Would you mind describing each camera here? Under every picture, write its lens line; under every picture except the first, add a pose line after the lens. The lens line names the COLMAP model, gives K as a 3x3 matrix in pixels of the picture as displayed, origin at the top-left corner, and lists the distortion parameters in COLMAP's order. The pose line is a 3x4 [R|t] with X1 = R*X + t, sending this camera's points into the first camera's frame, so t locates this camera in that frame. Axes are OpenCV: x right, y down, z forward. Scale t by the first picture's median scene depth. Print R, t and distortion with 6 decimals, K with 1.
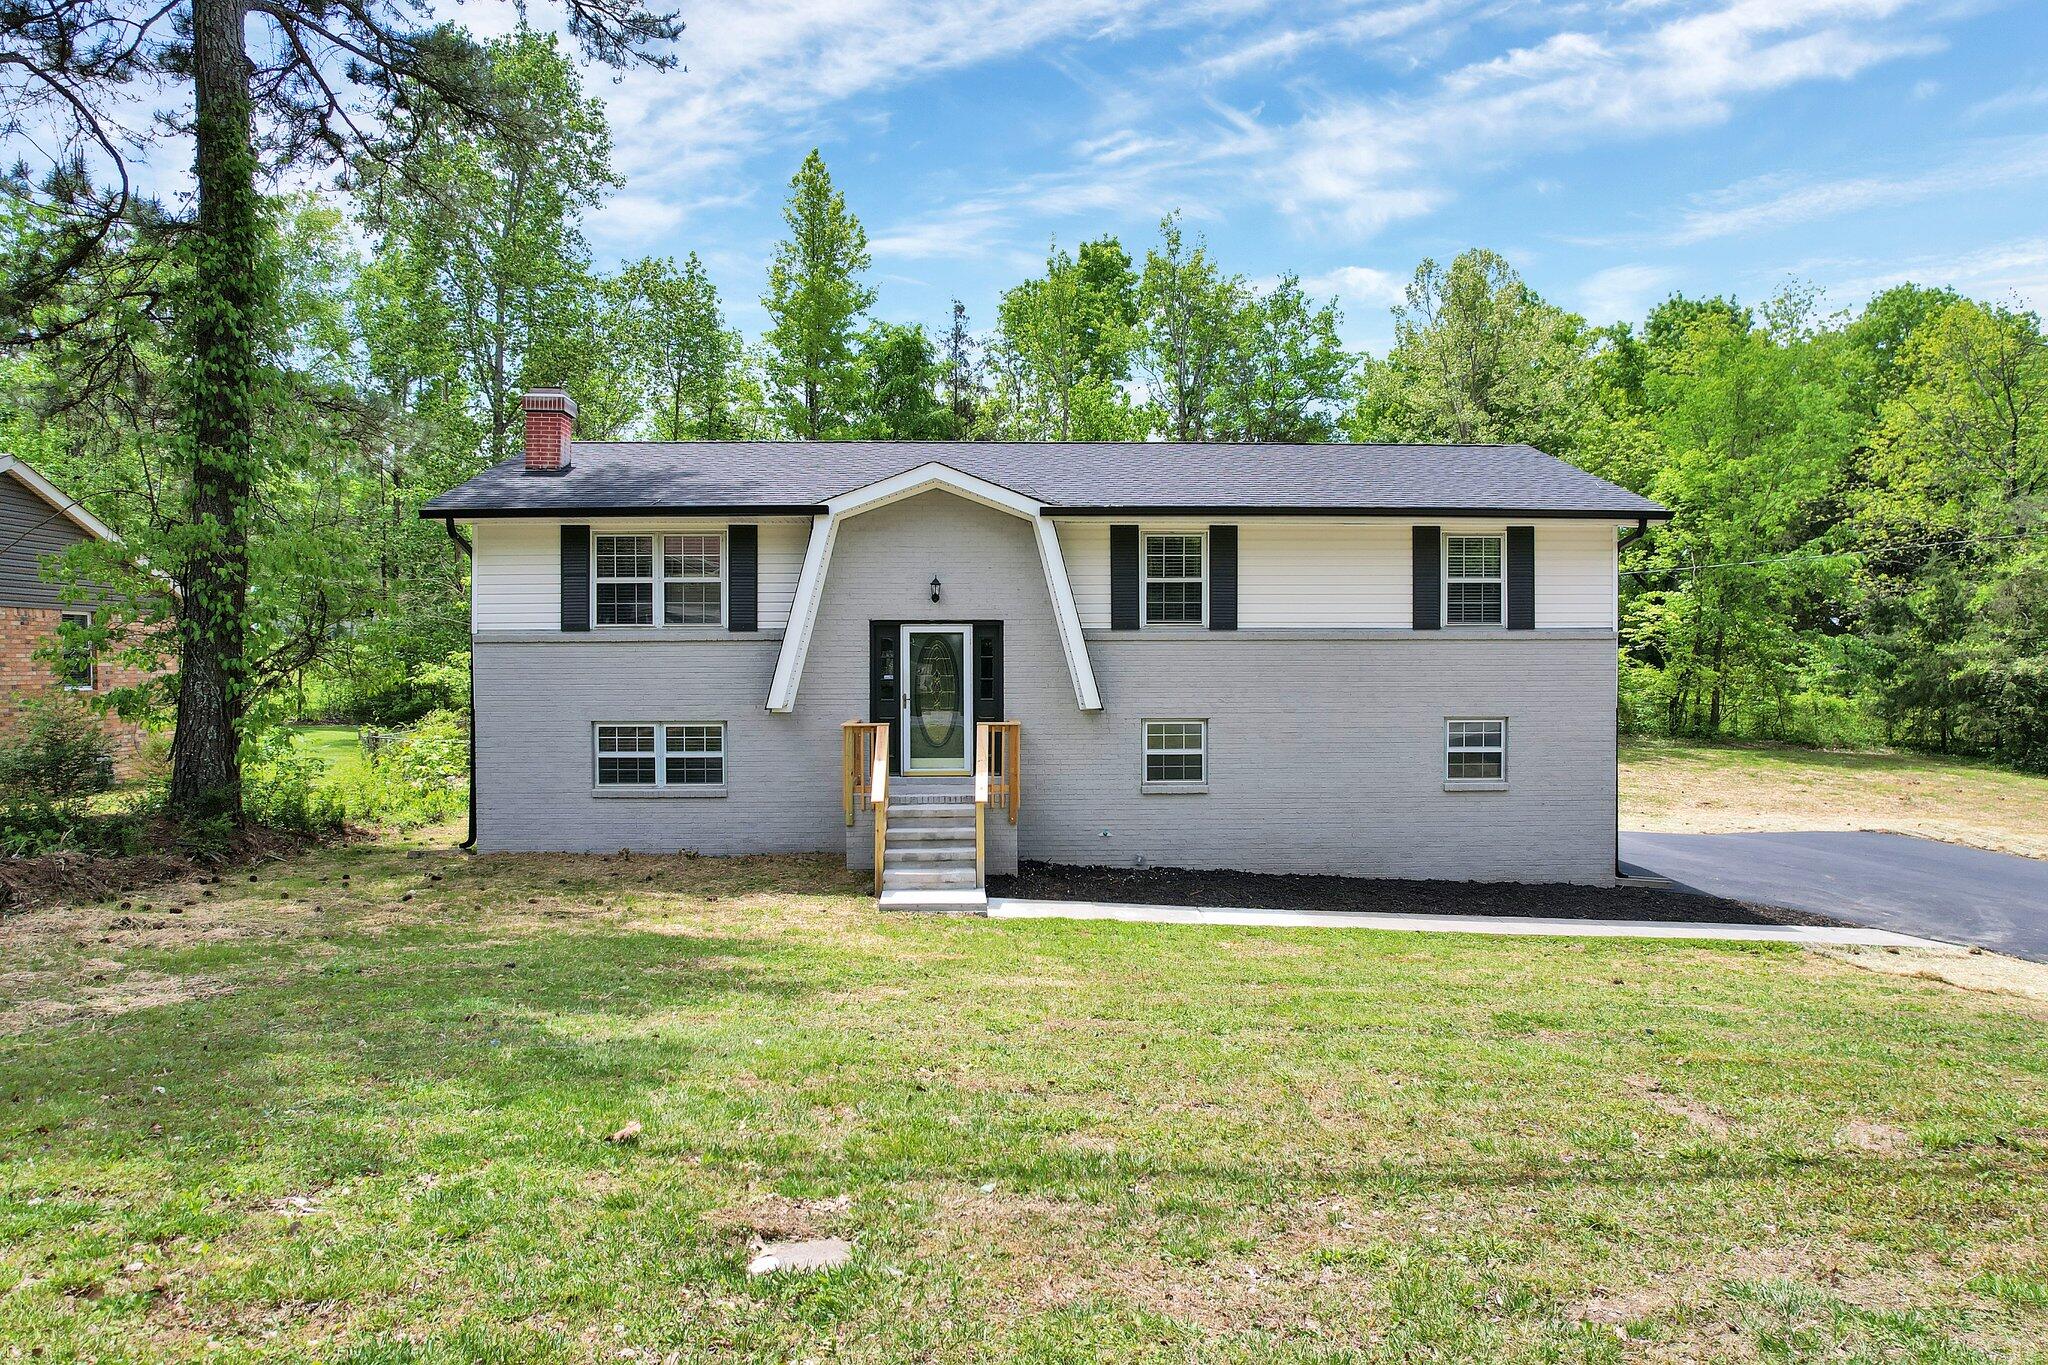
lens RADIAL K [[1087.7, 0, 1024.0], [0, 1087.7, 682.5], [0, 0, 1]] dist [-0.001876, -0.000939]
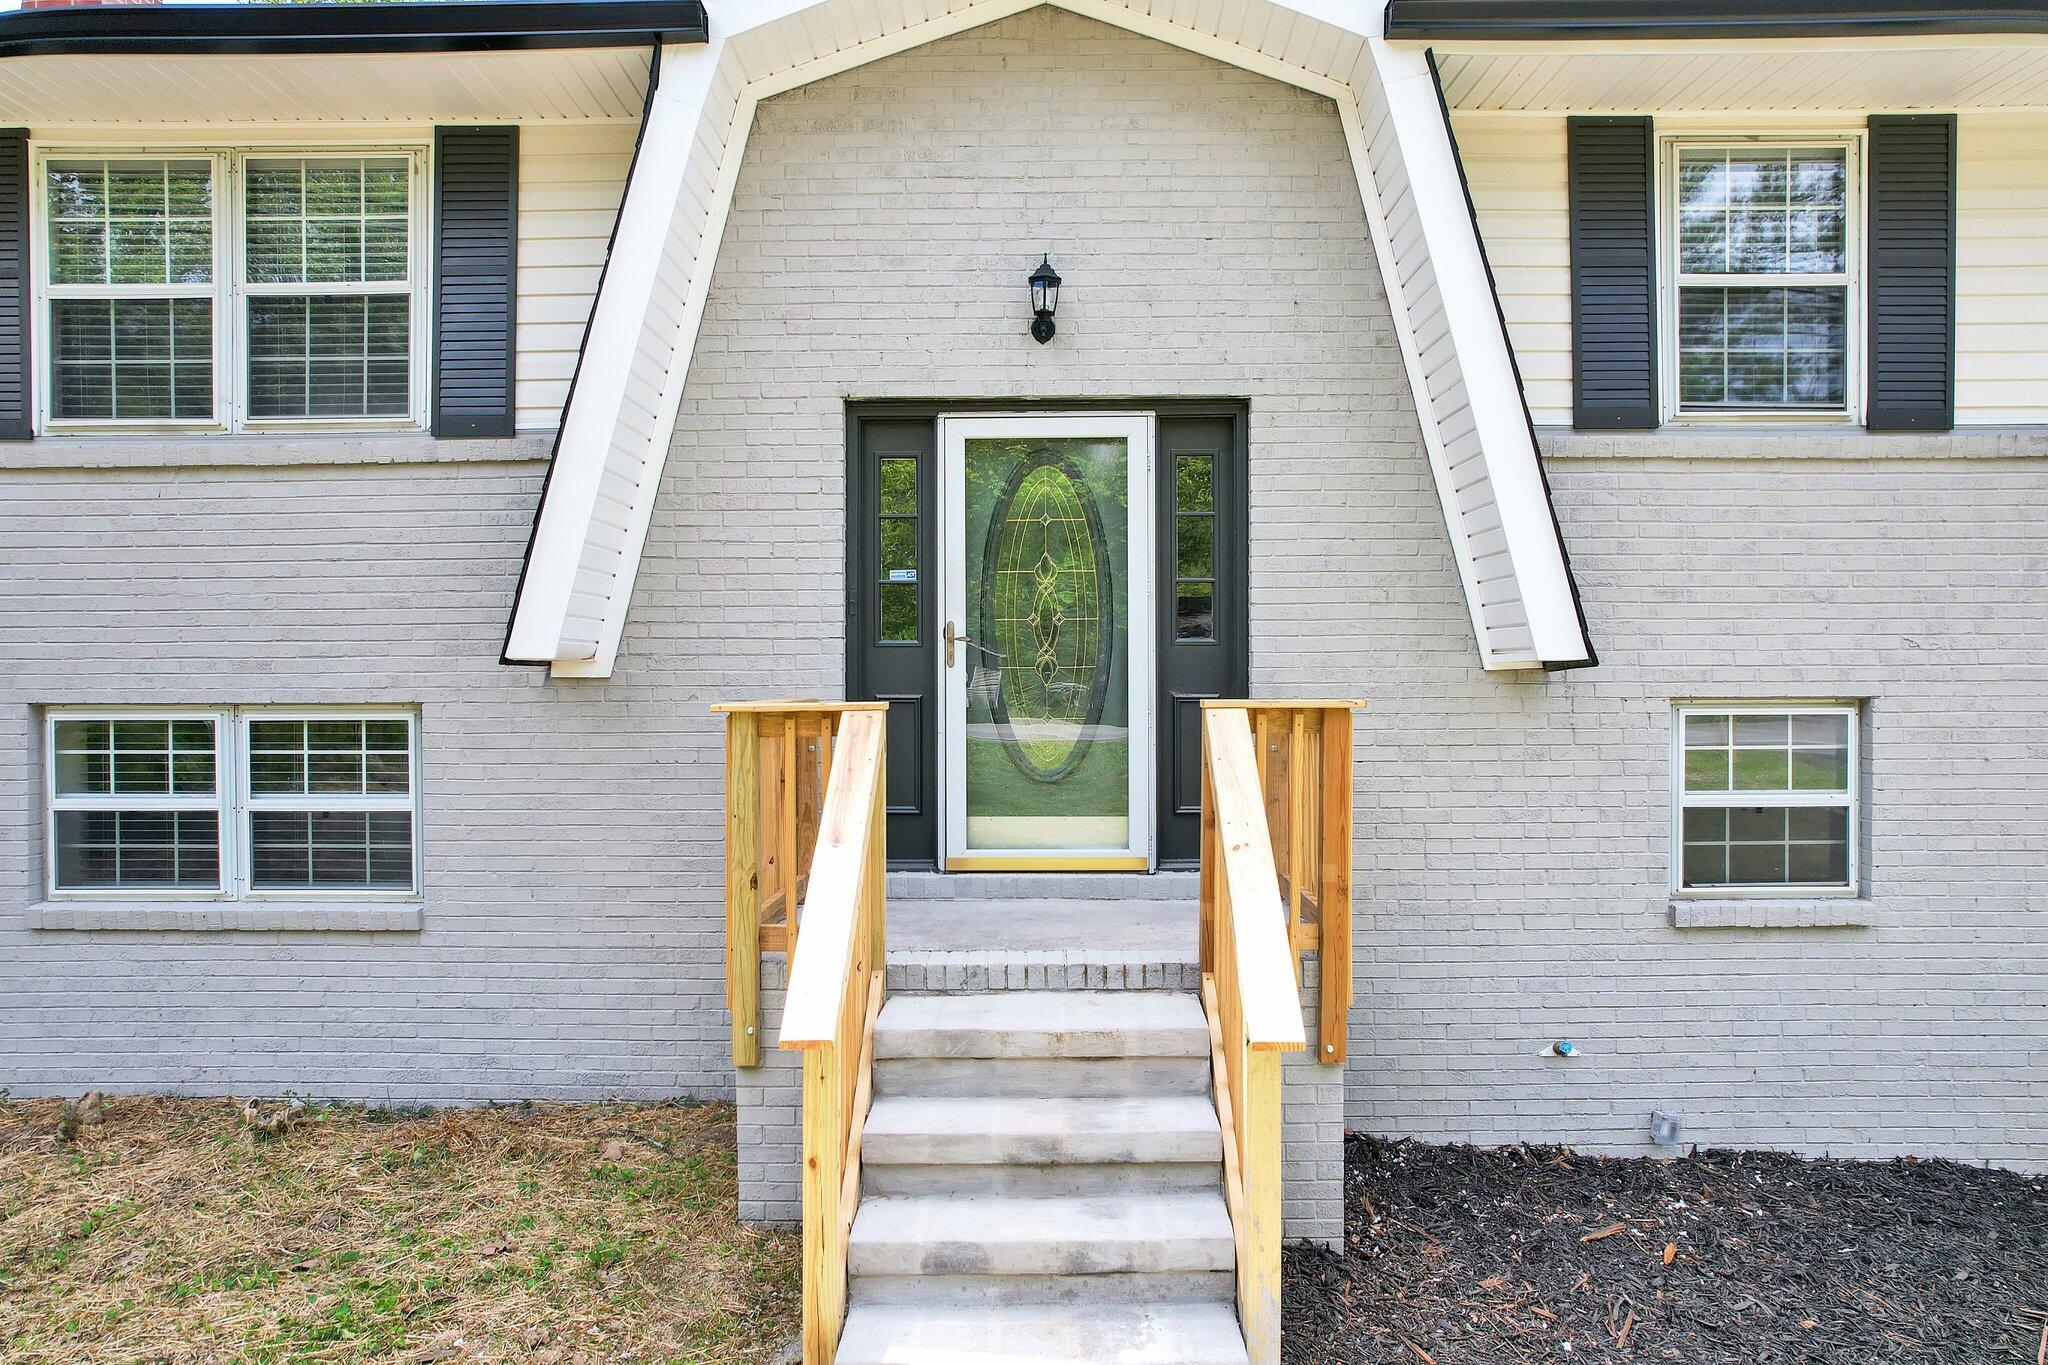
lens RADIAL K [[1274.6, 0, 1072.8], [0, 1274.6, 682.3], [0, 0, 1]] dist [-0.005552, -0.001002]
pose [[0.999475, 0.000820, -0.032395, -0.058935], [-0.001048, 0.999975, -0.007033, 0.030972], [0.032389, 0.007063, 0.999450, 0.603907]]
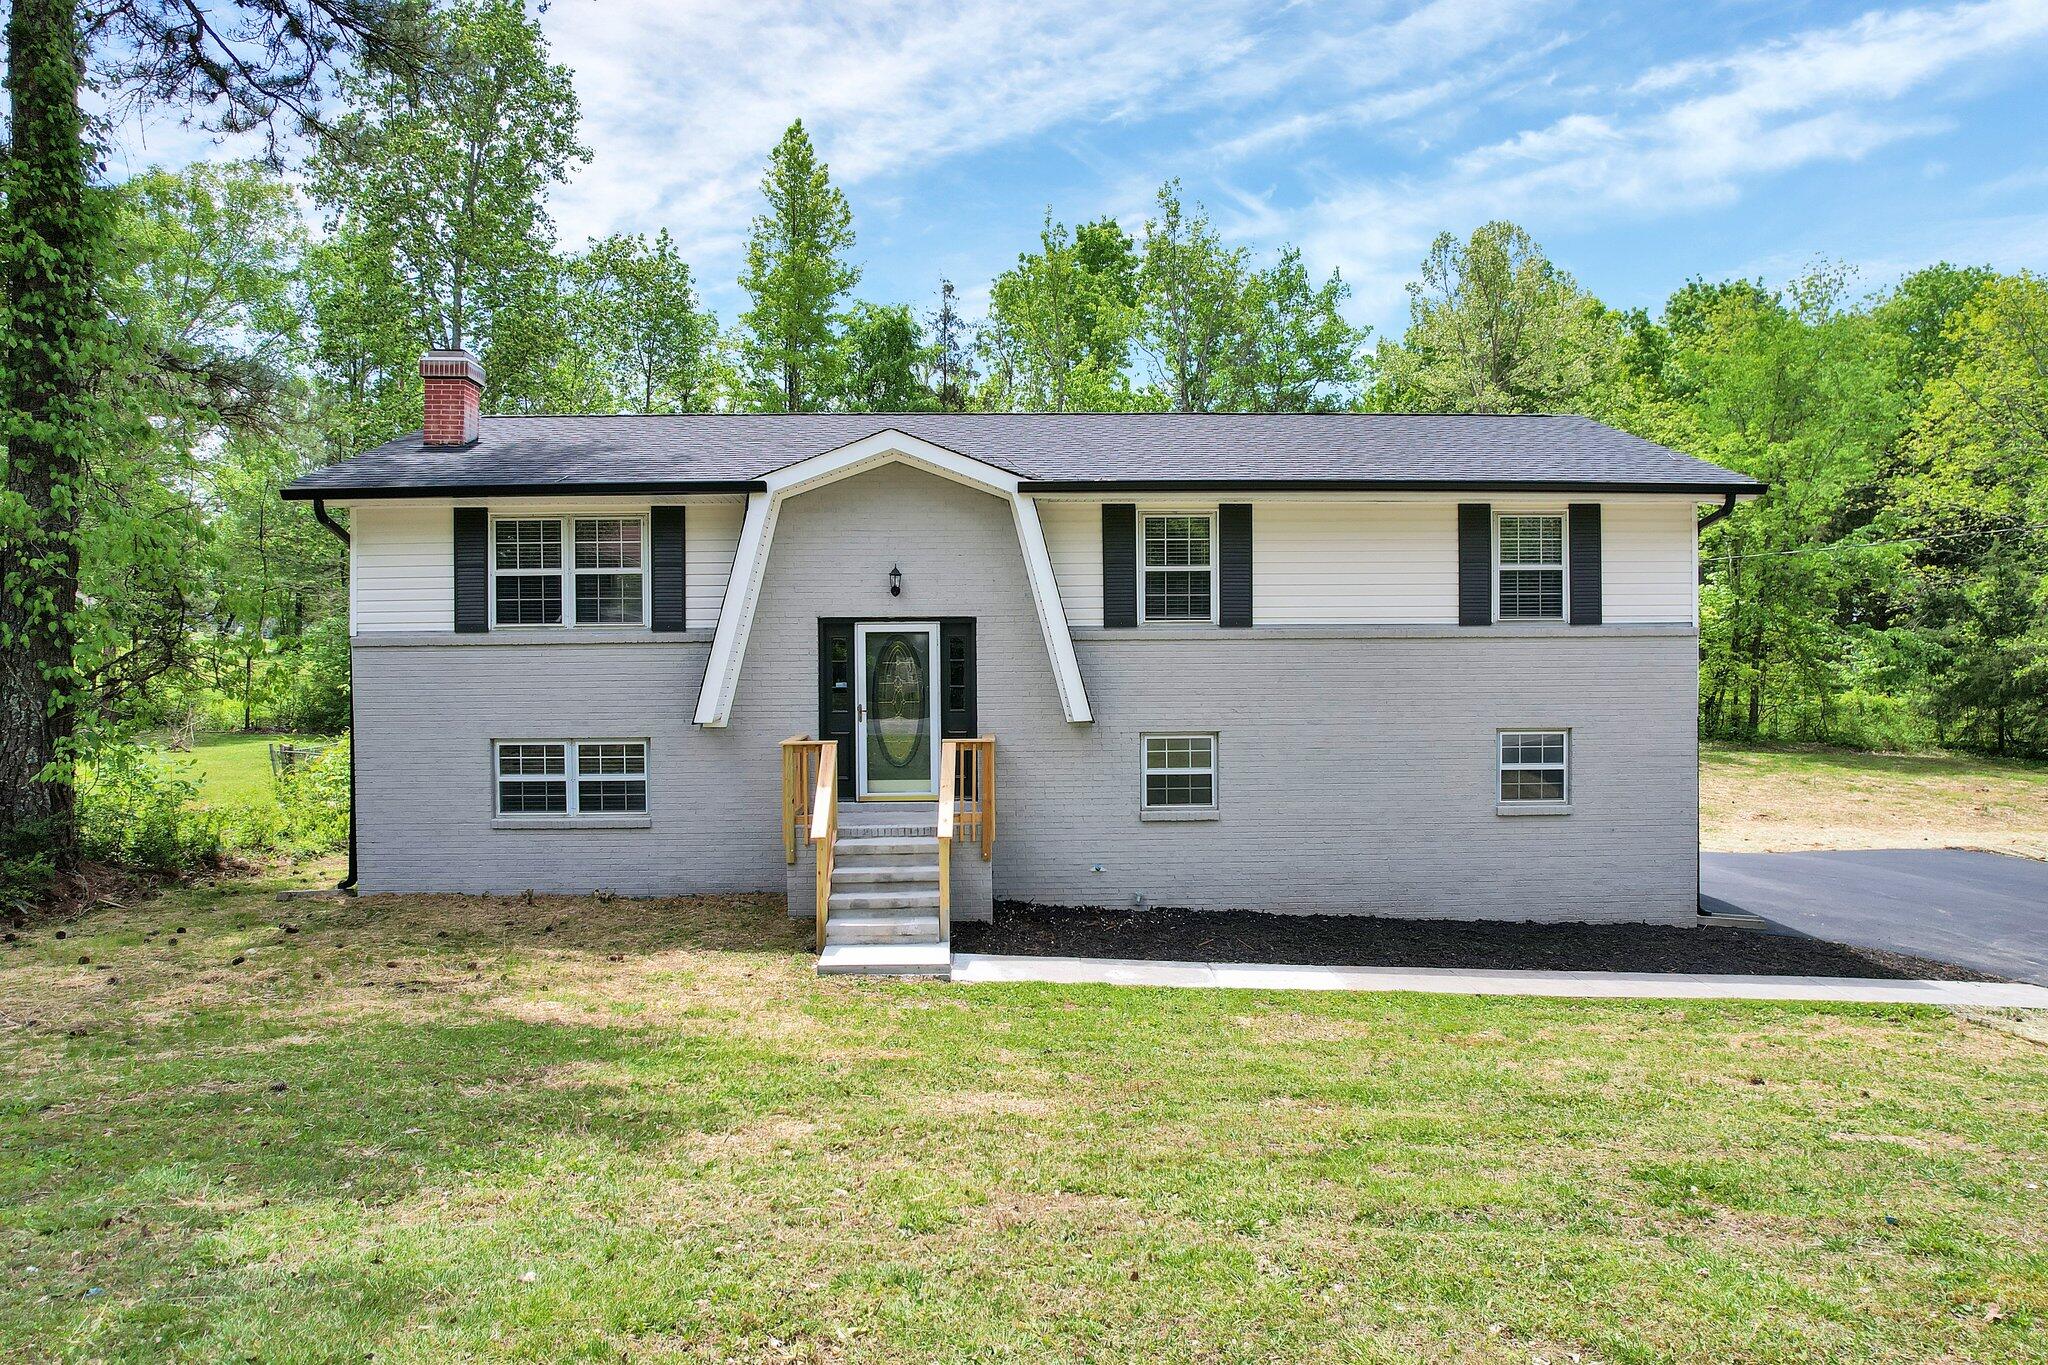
lens RADIAL K [[1128.0, 0, 1024.0], [0, 1128.0, 682.5], [0, 0, 1]] dist [-0.000843, 0.001629]
pose [[0.999986, -0.004903, 0.001795, 0.016060], [0.004904, 0.999988, -0.000602, -0.005394], [-0.001792, 0.000611, 0.999998, 0.119751]]
